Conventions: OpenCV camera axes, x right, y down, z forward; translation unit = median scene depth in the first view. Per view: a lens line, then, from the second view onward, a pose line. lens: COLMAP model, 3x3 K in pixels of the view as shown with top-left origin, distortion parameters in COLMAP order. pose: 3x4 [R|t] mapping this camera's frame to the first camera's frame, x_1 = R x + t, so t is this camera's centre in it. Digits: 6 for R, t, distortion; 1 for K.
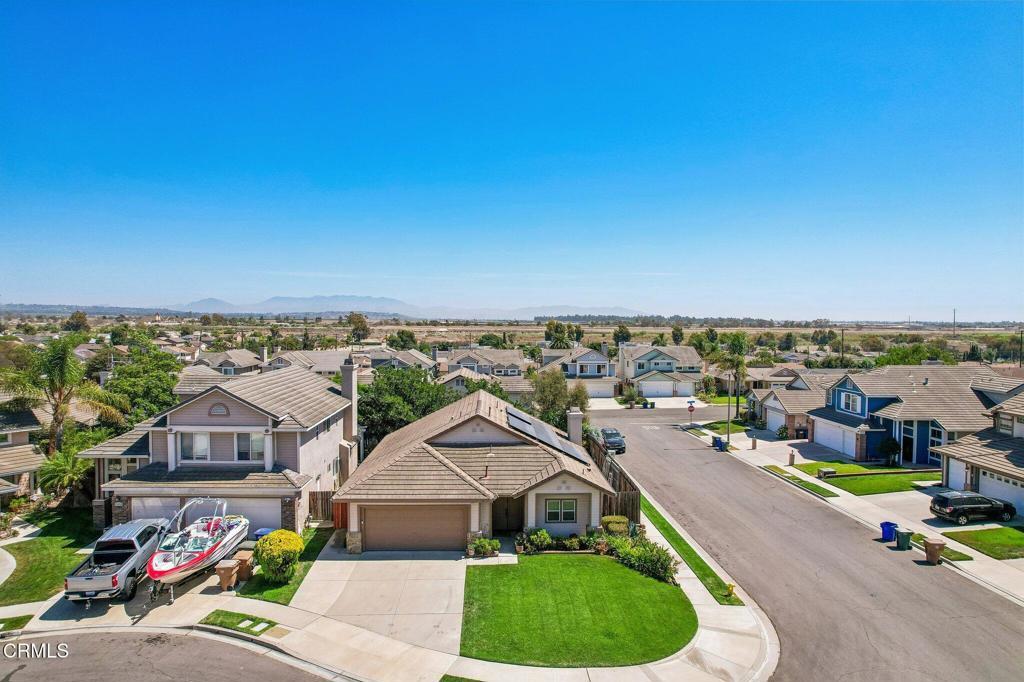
lens RADIAL K [[659.3, 0, 512.0], [0, 659.3, 341.0], [0, 0, 1]] dist [-0.082030, 0.079622]
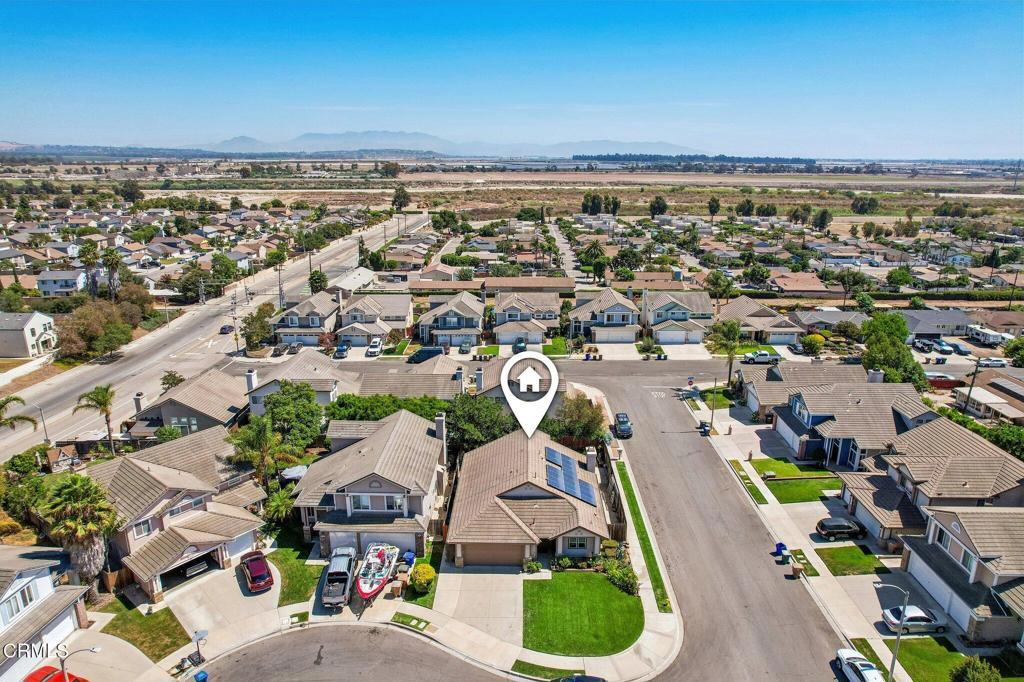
lens RADIAL K [[659.3, 0, 512.0], [0, 659.3, 341.0], [0, 0, 1]] dist [-0.082030, 0.079622]
pose [[0.998470, 0.011354, -0.054124, -0.009300], [0.002003, 0.970628, 0.240576, -0.673214], [0.055266, -0.240316, 0.969120, -0.545902]]
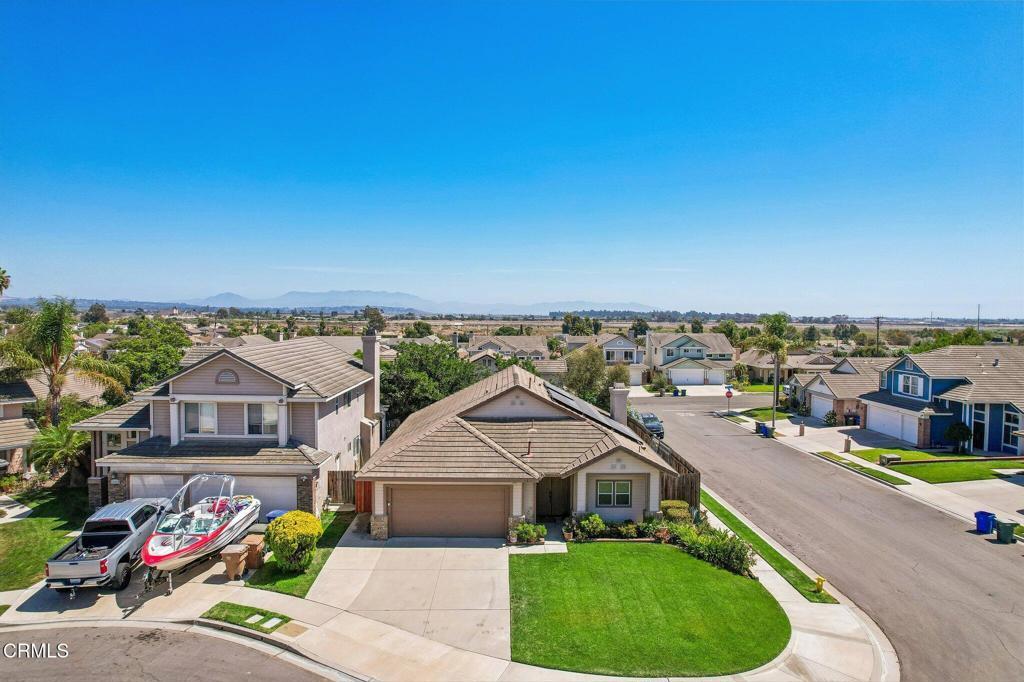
lens RADIAL K [[659.3, 0, 512.0], [0, 659.3, 341.0], [0, 0, 1]] dist [-0.082030, 0.079622]
pose [[0.999744, 0.003742, -0.022332, -0.043405], [-0.003588, 0.999970, 0.006908, 0.050069], [0.022357, -0.006826, 0.999727, 0.123018]]
